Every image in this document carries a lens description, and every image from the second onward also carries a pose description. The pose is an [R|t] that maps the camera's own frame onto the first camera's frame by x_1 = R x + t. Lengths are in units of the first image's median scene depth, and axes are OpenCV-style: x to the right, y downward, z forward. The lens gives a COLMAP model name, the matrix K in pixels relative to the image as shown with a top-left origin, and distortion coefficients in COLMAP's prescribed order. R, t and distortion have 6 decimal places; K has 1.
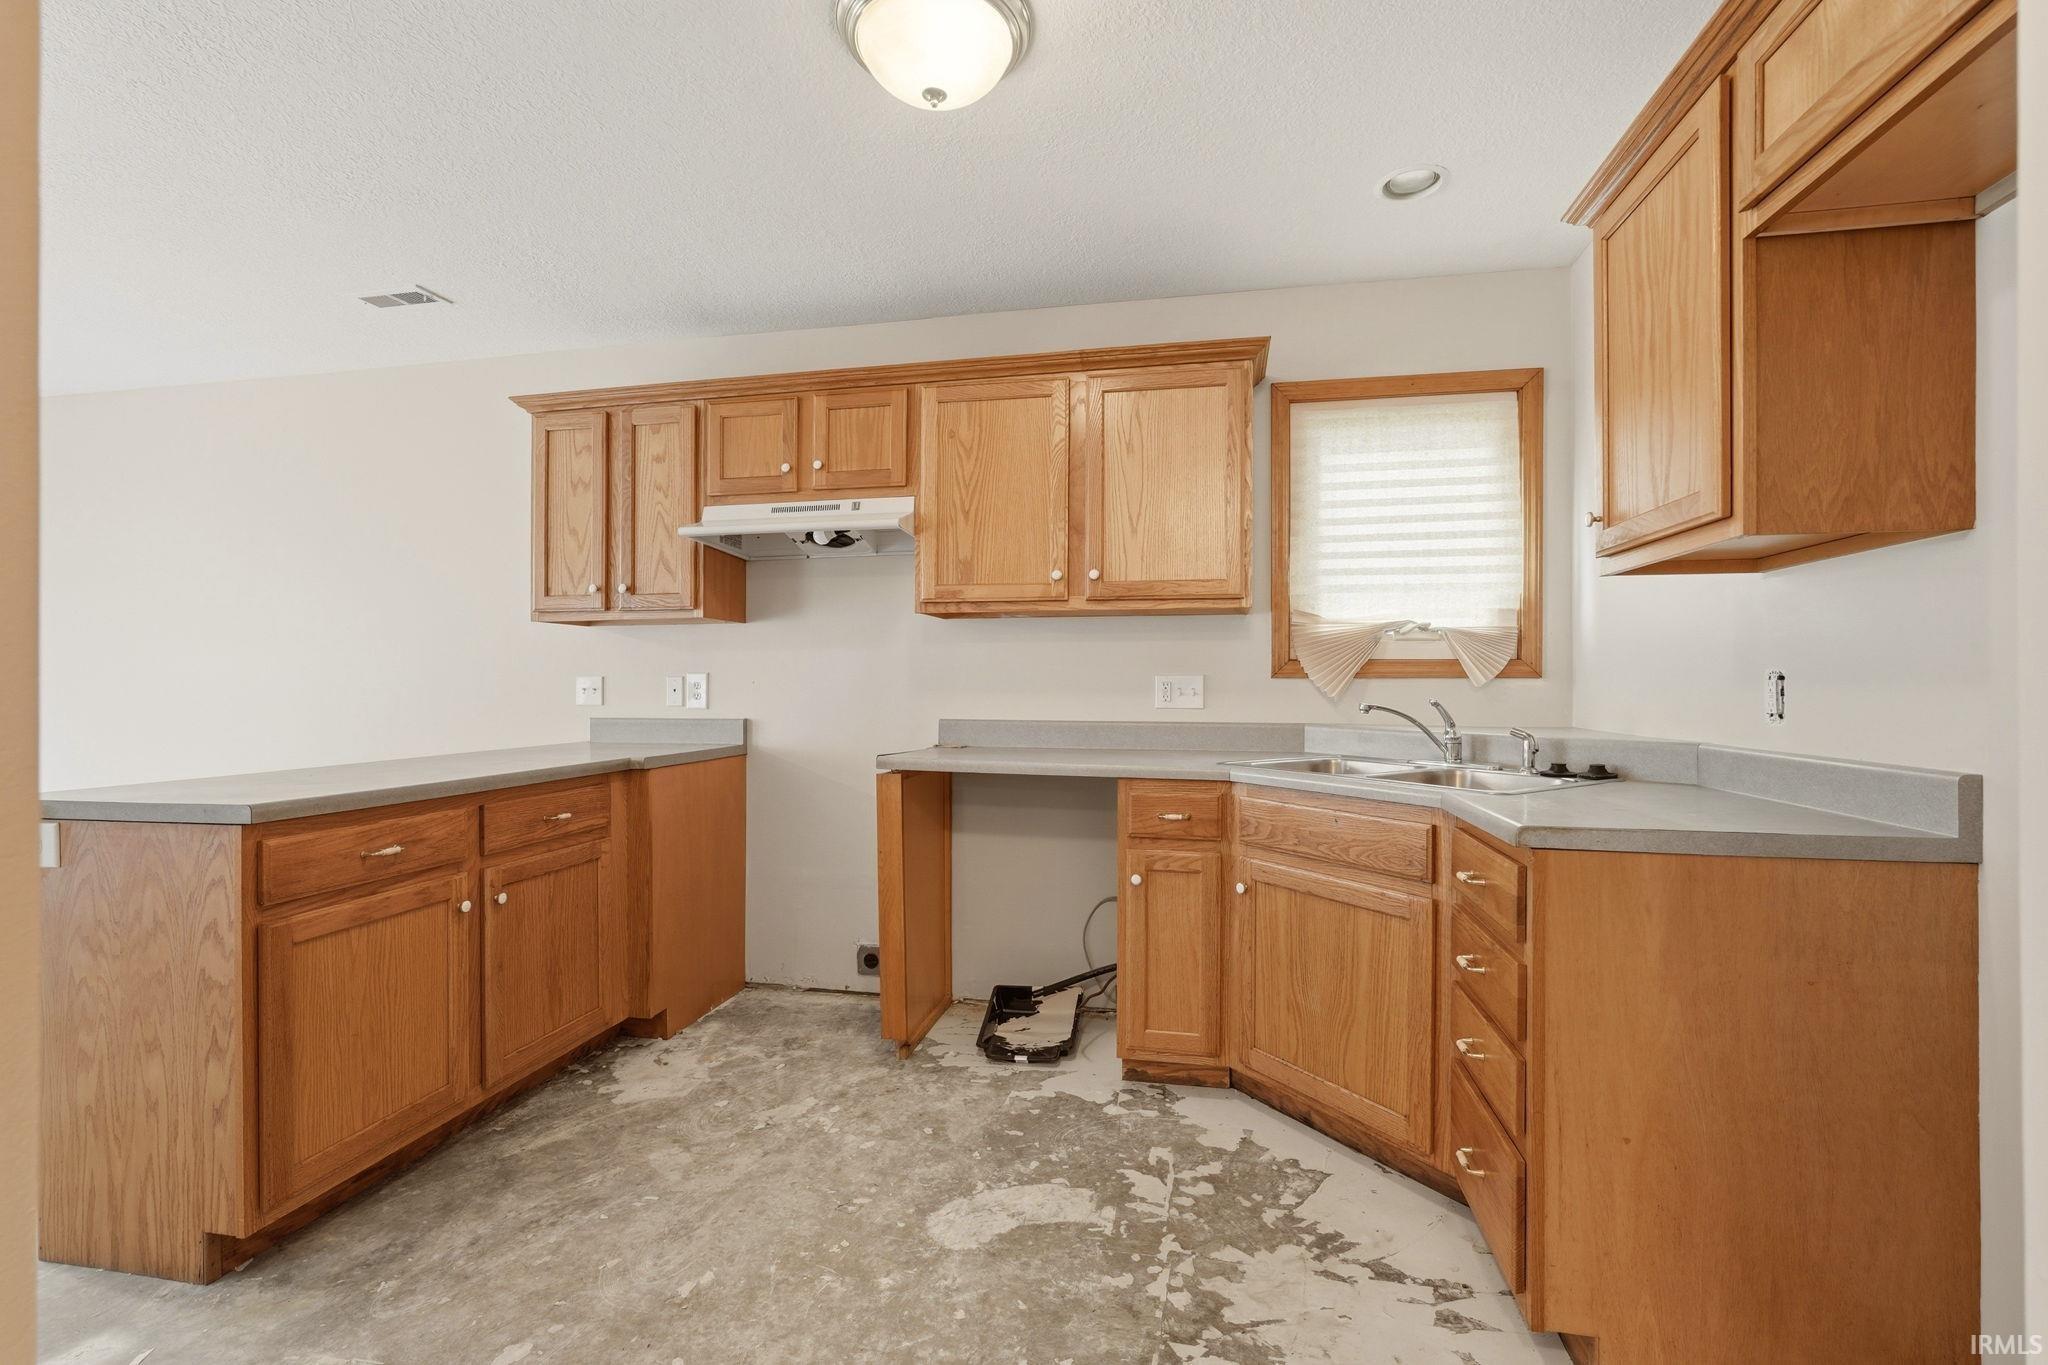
lens RADIAL K [[900.1, 0, 1031.4], [0, 900.1, 683.2], [0, 0, 1]] dist [-0.012614, 0.005925]
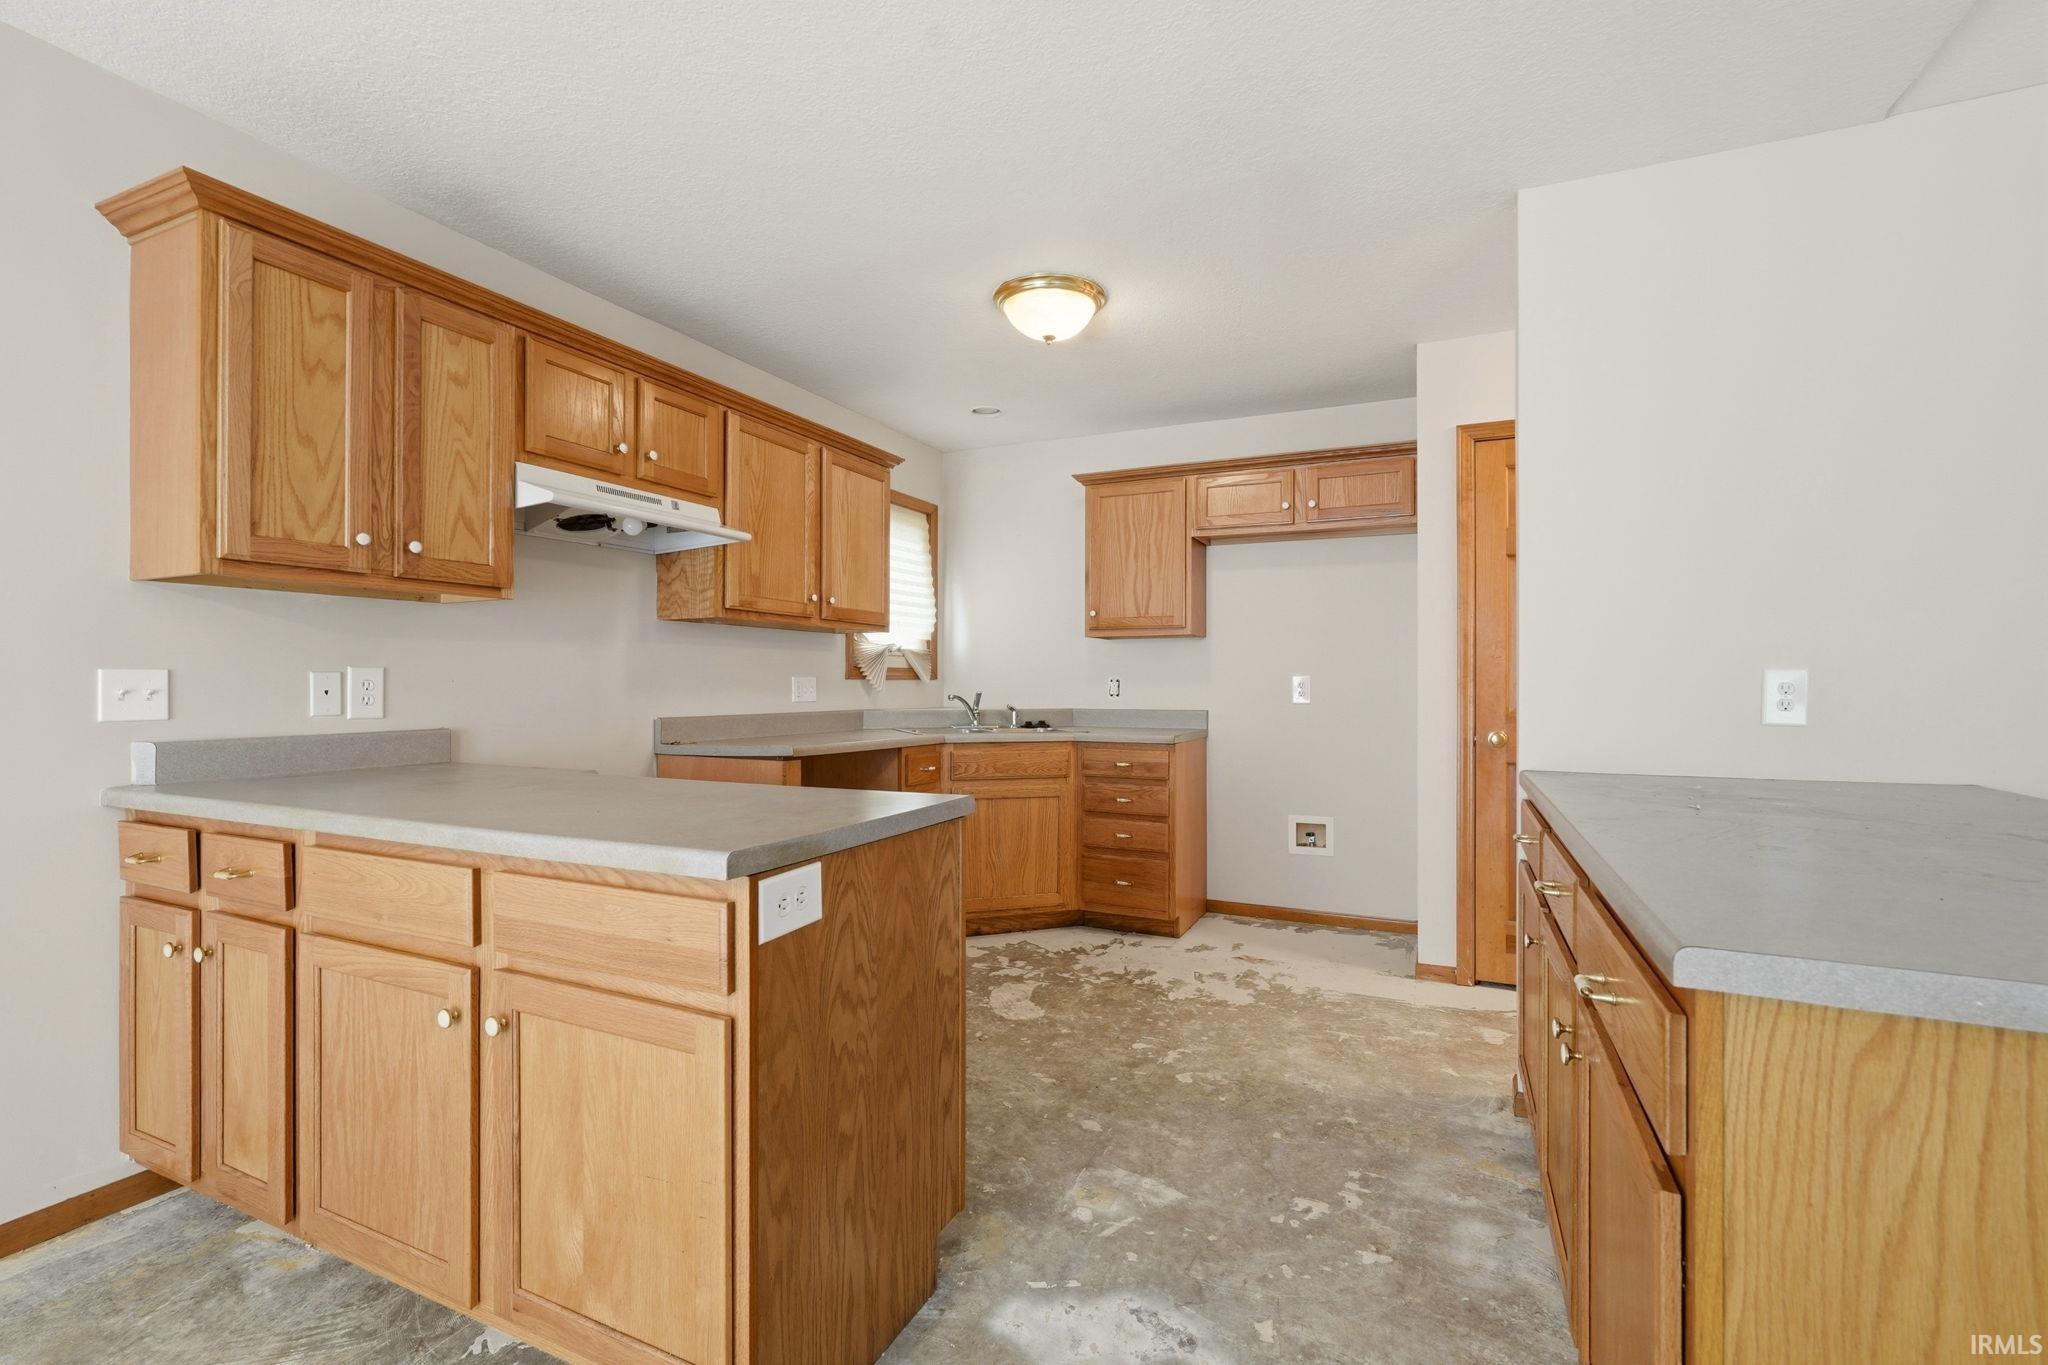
lens RADIAL K [[900.1, 0, 1028.4], [0, 900.1, 679.2], [0, 0, 1]] dist [-0.012614, 0.005925]
pose [[0.234726, 0.005149, 0.972048, -1.466622], [-0.000459, 0.999986, -0.005186, 0.002349], [-0.972062, 0.000771, 0.234725, 0.524183]]
